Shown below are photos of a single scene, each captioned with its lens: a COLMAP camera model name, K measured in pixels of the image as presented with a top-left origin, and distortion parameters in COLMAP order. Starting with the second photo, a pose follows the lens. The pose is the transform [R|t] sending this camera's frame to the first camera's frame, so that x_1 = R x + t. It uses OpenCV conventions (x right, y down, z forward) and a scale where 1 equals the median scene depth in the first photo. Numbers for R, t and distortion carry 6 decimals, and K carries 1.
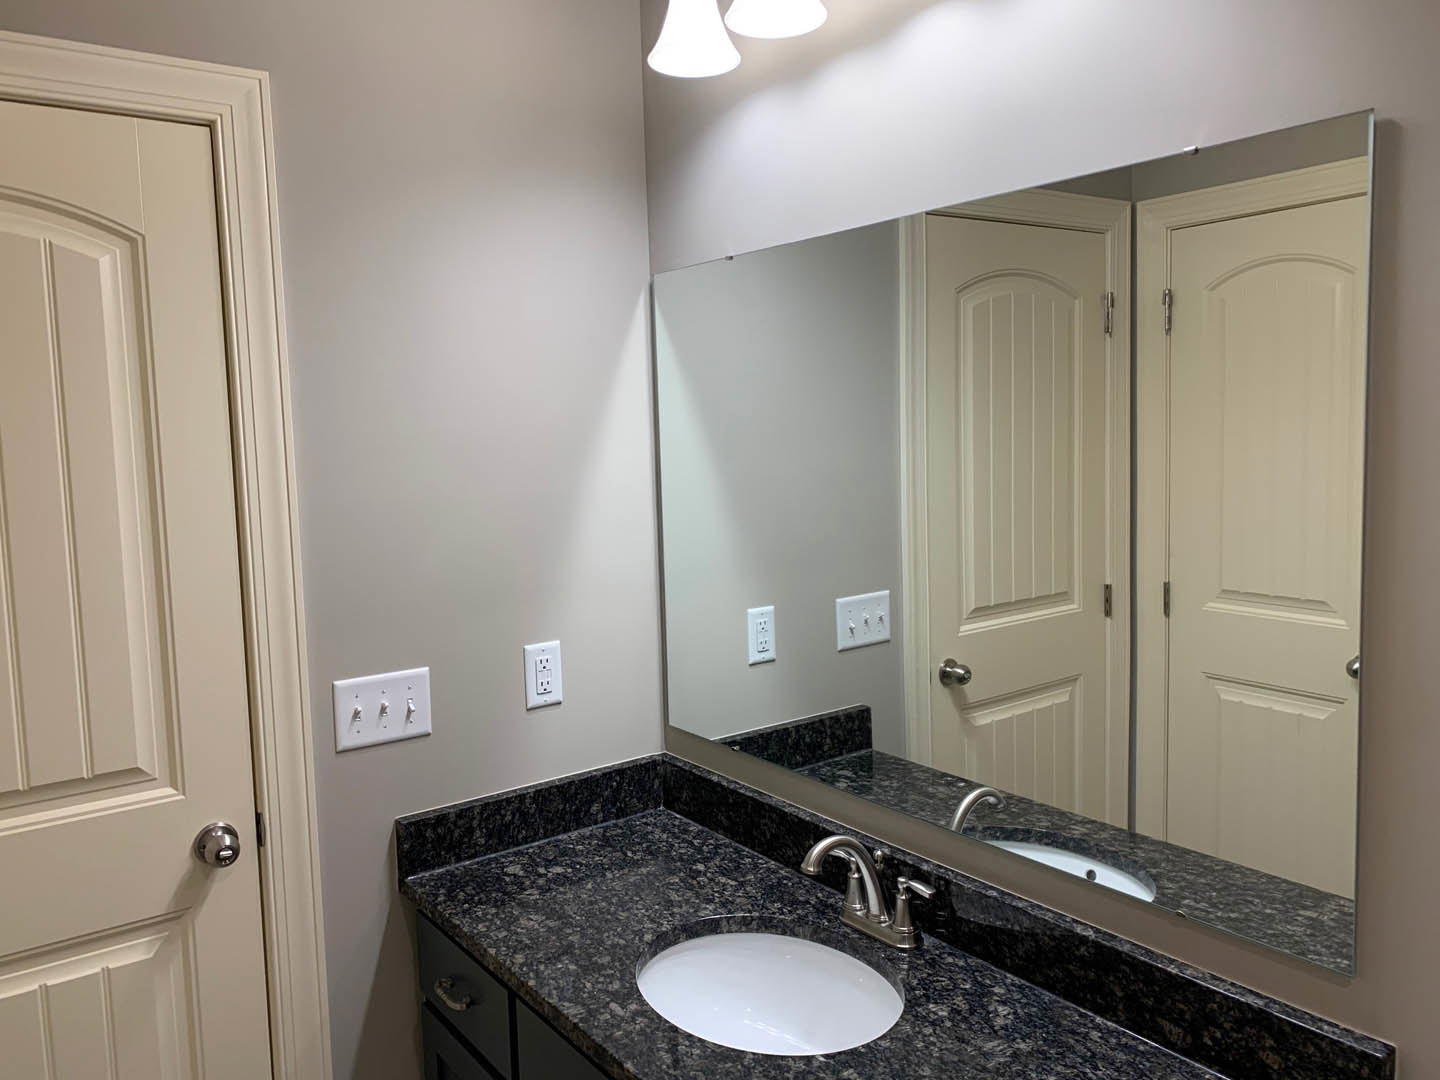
lens RADIAL K [[1085.7, 0, 726.5], [0, 1085.7, 517.7], [0, 0, 1]] dist [-0.019982, 0.003044]
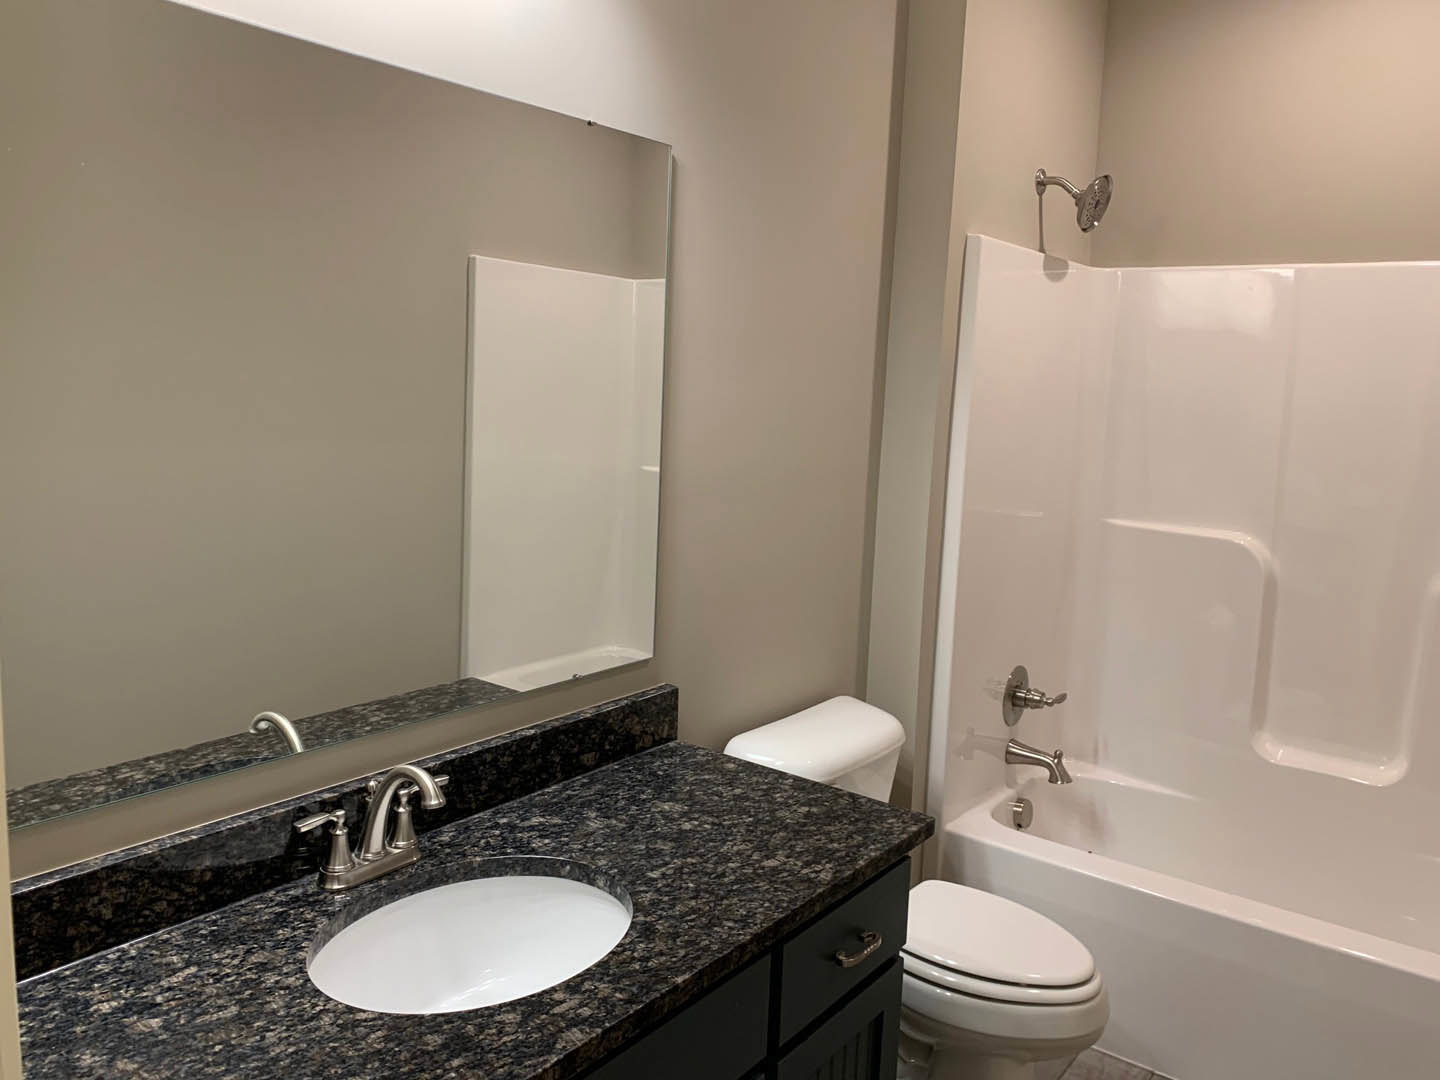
lens RADIAL K [[1085.7, 0, 726.5], [0, 1085.7, 517.7], [0, 0, 1]] dist [-0.019982, 0.003044]
pose [[-0.242126, -0.118659, 0.962962, -0.838550], [0.058230, 0.988927, 0.136500, -0.008842], [-0.968496, 0.089123, -0.232535, 1.008851]]
